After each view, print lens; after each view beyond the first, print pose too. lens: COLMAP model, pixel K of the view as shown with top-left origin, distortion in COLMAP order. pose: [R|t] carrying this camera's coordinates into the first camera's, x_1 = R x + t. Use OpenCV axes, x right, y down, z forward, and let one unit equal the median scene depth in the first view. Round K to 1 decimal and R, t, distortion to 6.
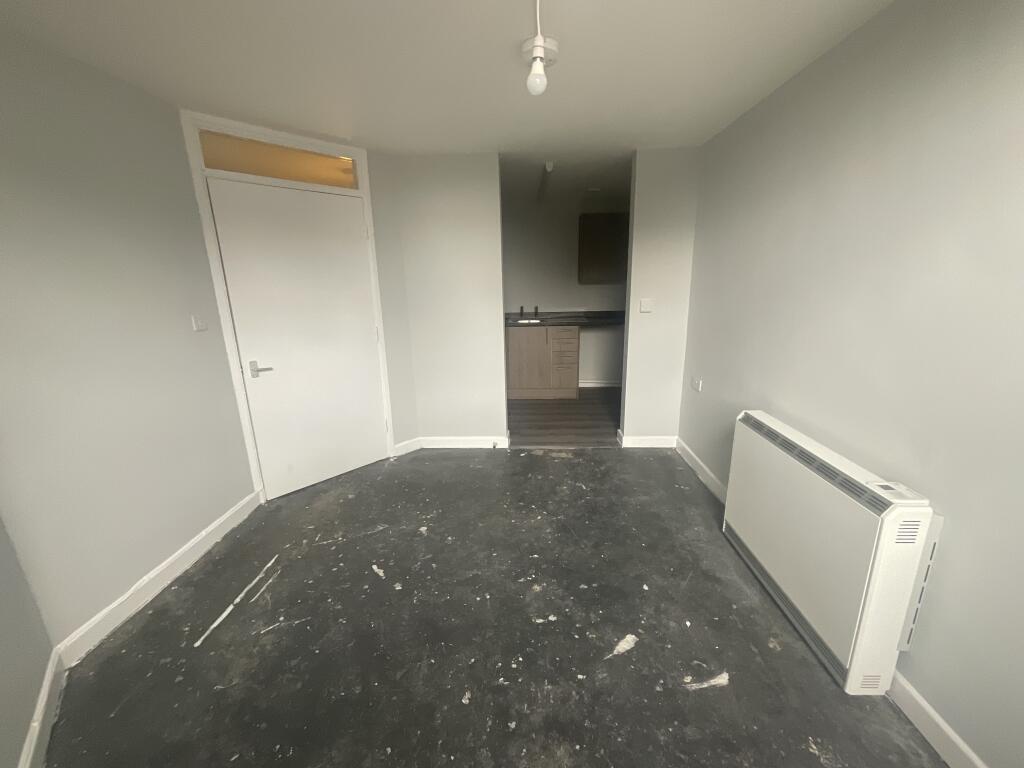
lens RADIAL K [[416.3, 0, 512.0], [0, 416.3, 384.0], [0, 0, 1]] dist [-0.027649, 0.016556]
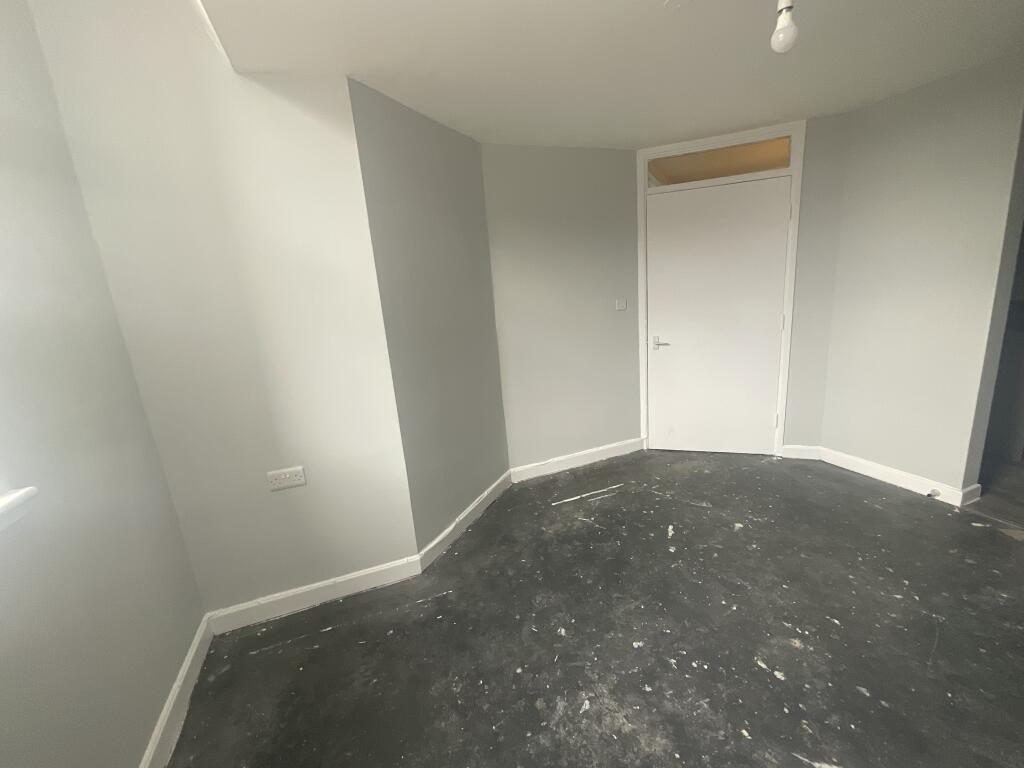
lens RADIAL K [[414.9, 0, 512.0], [0, 414.9, 384.0], [0, 0, 1]] dist [-0.000080, 0.000145]
pose [[0.400086, 0.195029, -0.895486, 0.398304], [-0.158967, 0.977052, 0.141770, -0.026351], [0.902586, 0.085632, 0.421908, 0.092641]]
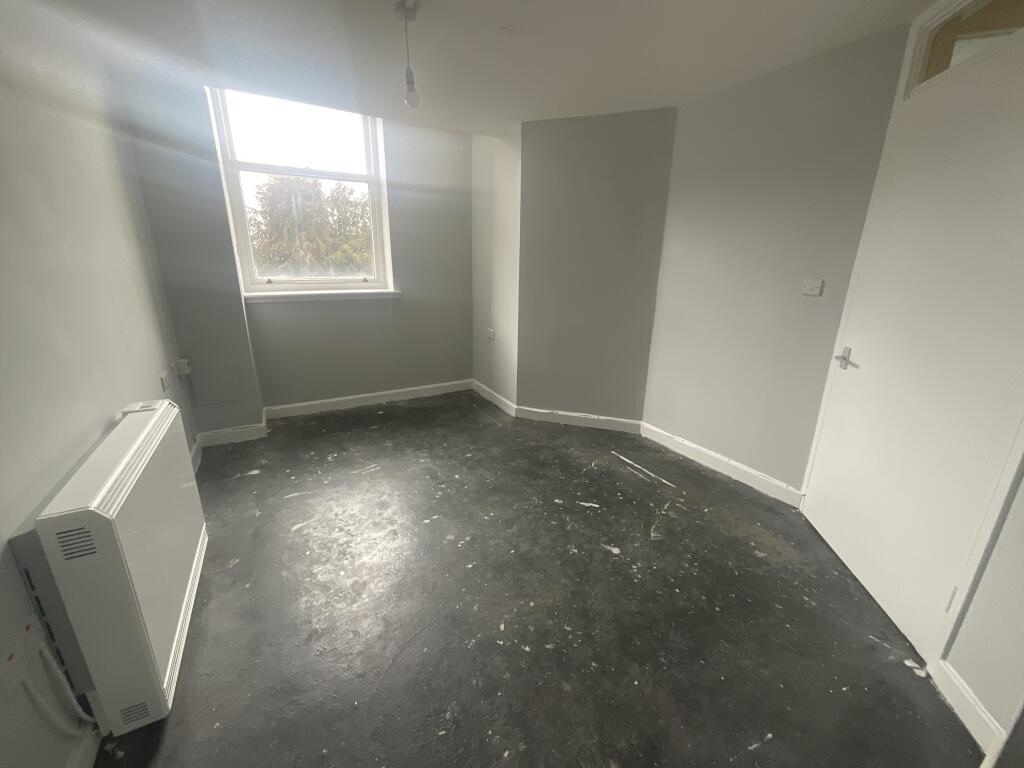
lens RADIAL K [[404.5, 0, 512.0], [0, 404.5, 384.0], [0, 0, 1]] dist [0.001163, 0.000121]
pose [[-0.846826, 0.159587, -0.507363, 0.330538], [-0.134760, 0.858418, 0.494933, -0.317575], [0.514515, 0.487494, -0.705425, 1.379826]]
